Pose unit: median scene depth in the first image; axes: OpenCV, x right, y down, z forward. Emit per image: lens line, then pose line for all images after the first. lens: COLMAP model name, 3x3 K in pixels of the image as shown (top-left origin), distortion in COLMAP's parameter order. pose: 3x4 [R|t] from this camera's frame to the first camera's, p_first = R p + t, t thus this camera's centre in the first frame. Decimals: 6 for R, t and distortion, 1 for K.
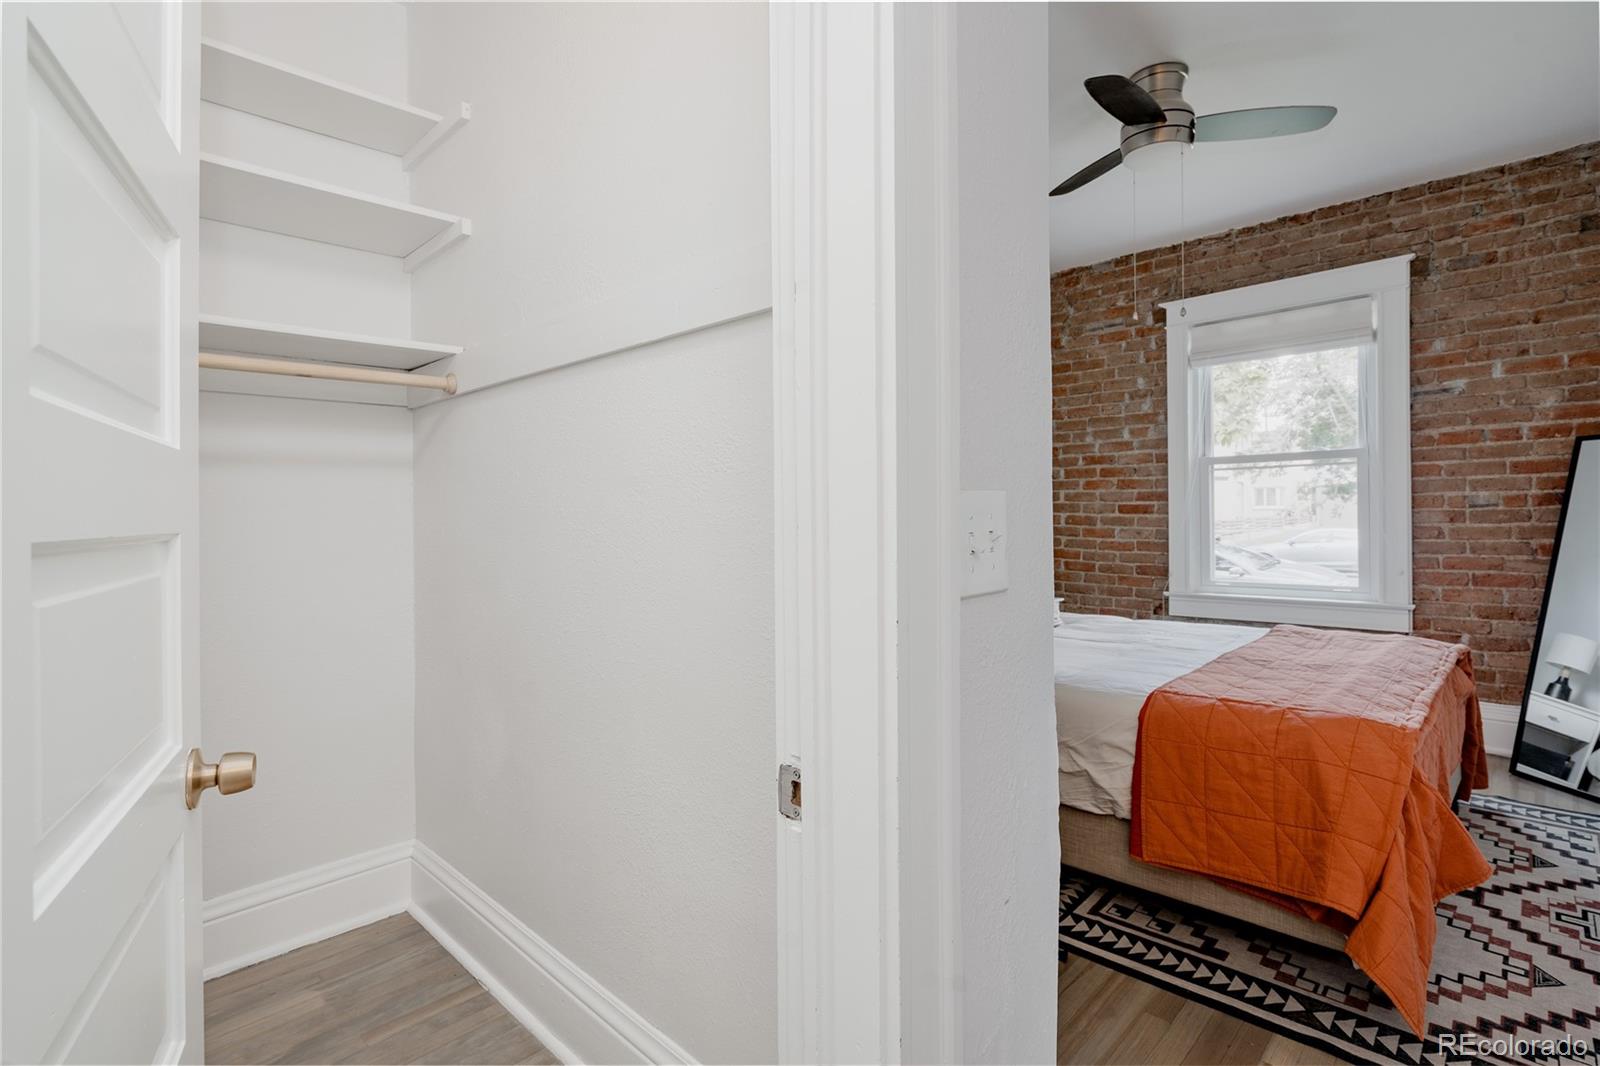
lens RADIAL K [[770.4, 0, 760.1], [0, 770.4, 518.3], [0, 0, 1]] dist [-0.004709, 0.002050]
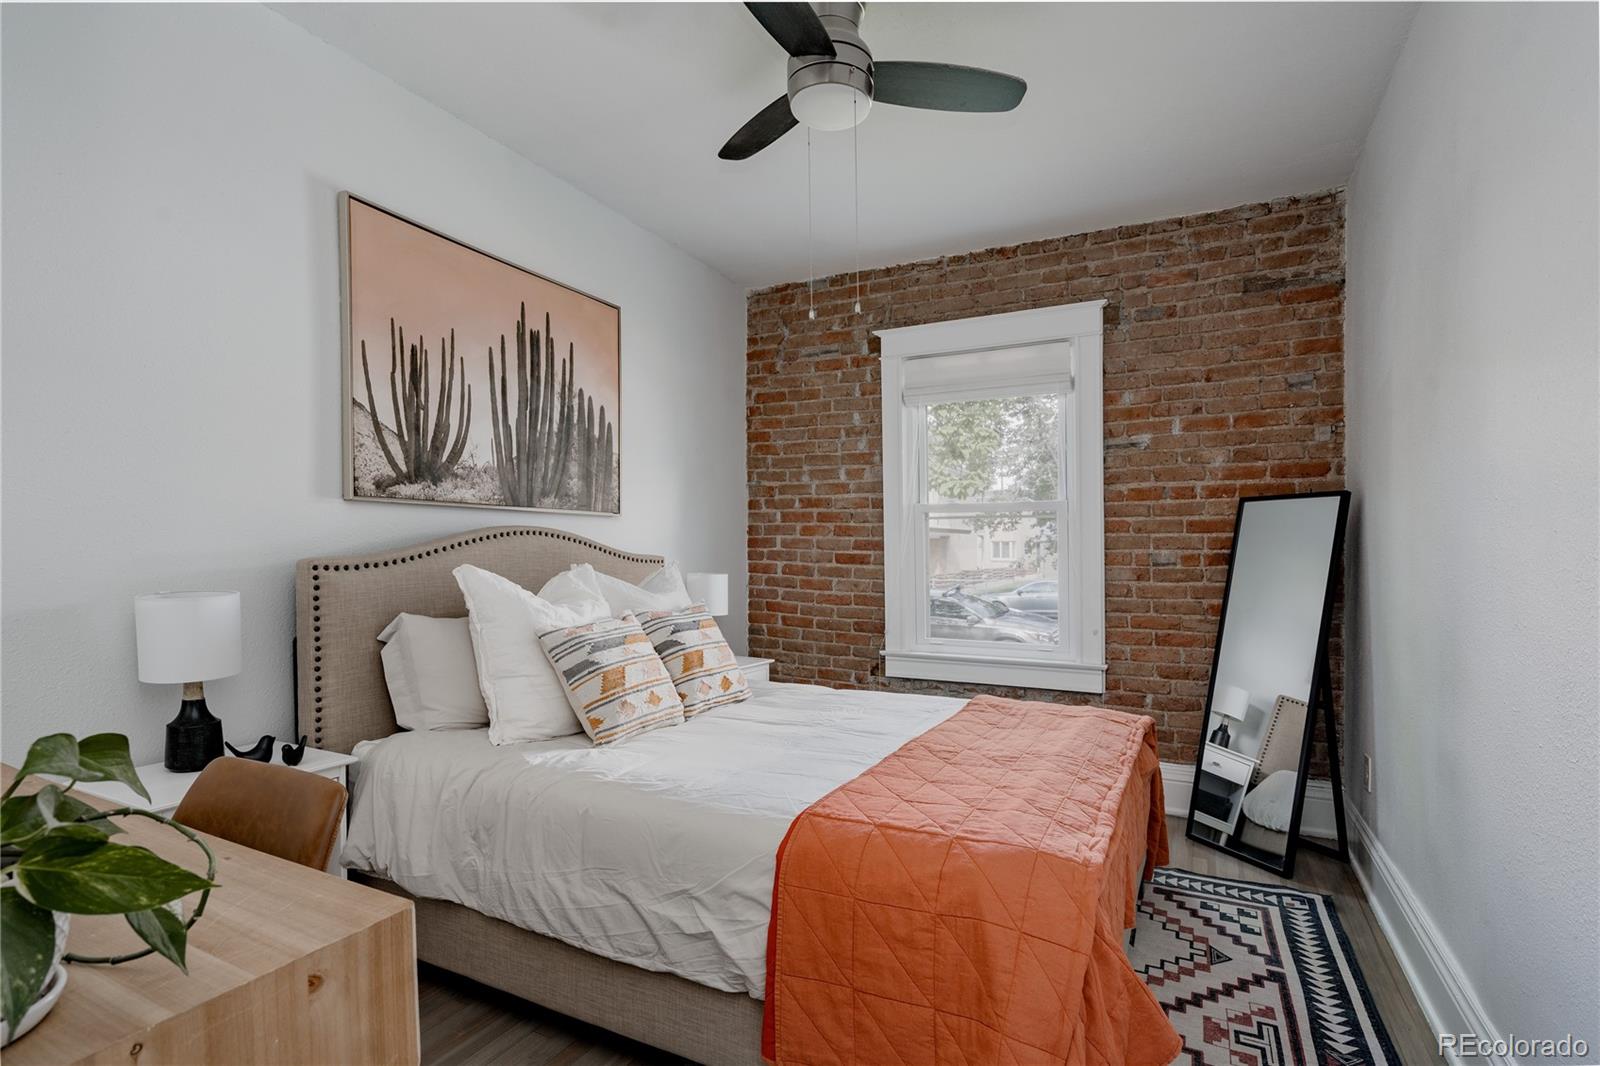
lens RADIAL K [[770.4, 0, 795.4], [0, 770.4, 524.2], [0, 0, 1]] dist [-0.004709, 0.002050]
pose [[0.950746, 0.038403, 0.307582, 0.197188], [-0.023612, 0.998385, -0.051667, -0.006071], [-0.309070, 0.041859, 0.950118, 0.219415]]
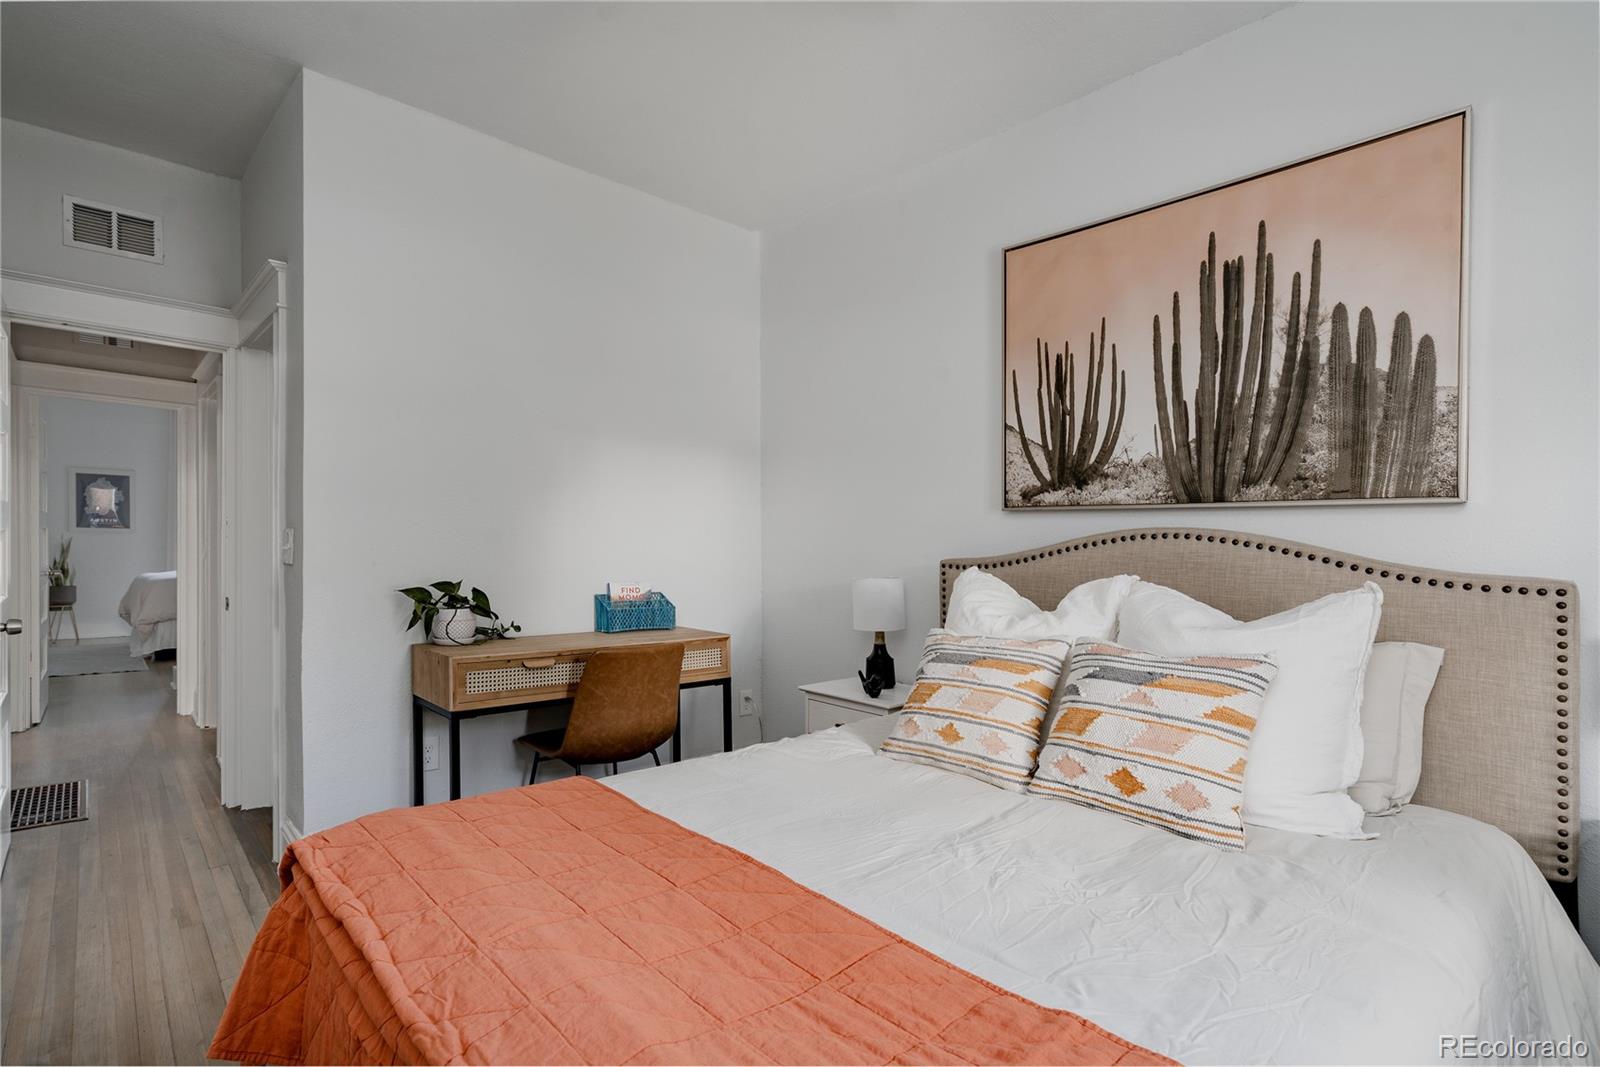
lens RADIAL K [[770.4, 0, 819.3], [0, 770.4, 566.7], [0, 0, 1]] dist [-0.004709, 0.002050]
pose [[-0.010925, 0.049538, -0.998712, 6.342524], [-0.036083, 0.998102, 0.049902, -0.224486], [0.999289, 0.036582, -0.009116, 5.876724]]
